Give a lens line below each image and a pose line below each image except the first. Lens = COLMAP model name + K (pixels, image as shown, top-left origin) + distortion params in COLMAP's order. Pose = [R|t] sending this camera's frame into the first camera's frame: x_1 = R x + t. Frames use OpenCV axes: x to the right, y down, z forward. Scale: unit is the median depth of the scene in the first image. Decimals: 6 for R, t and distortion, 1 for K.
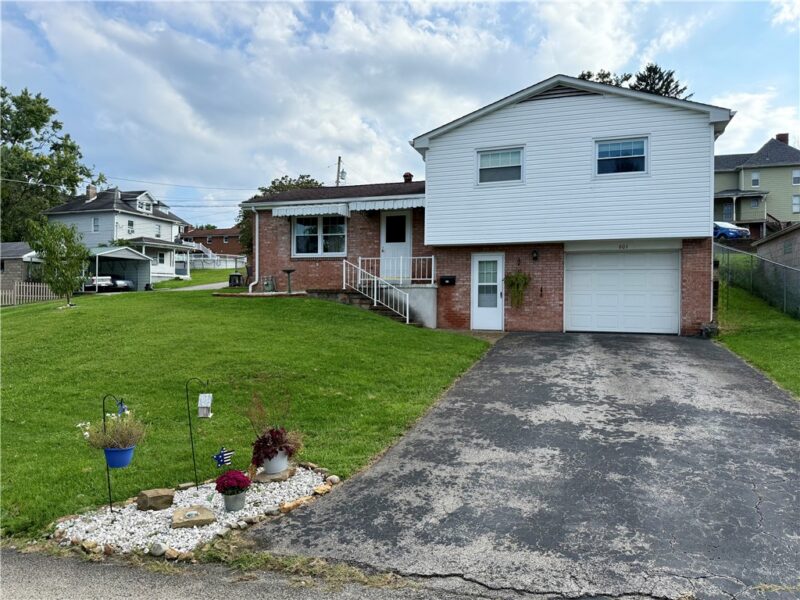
lens RADIAL K [[559.3, 0, 393.7], [0, 559.3, 304.3], [0, 0, 1]] dist [0.055301, -0.046869]
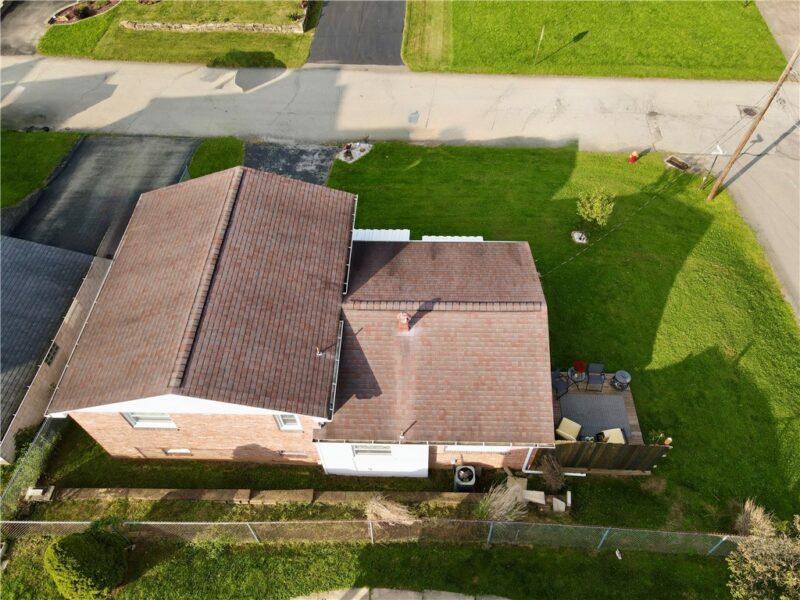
lens RADIAL K [[587.3, 0, 401.1], [0, 587.3, 301.7], [0, 0, 1]] dist [0.010677, 0.007595]
pose [[-0.955540, 0.239707, -0.171708, 0.220289], [0.013399, 0.617032, 0.786824, -1.190450], [0.294556, 0.749541, -0.592811, 1.999274]]
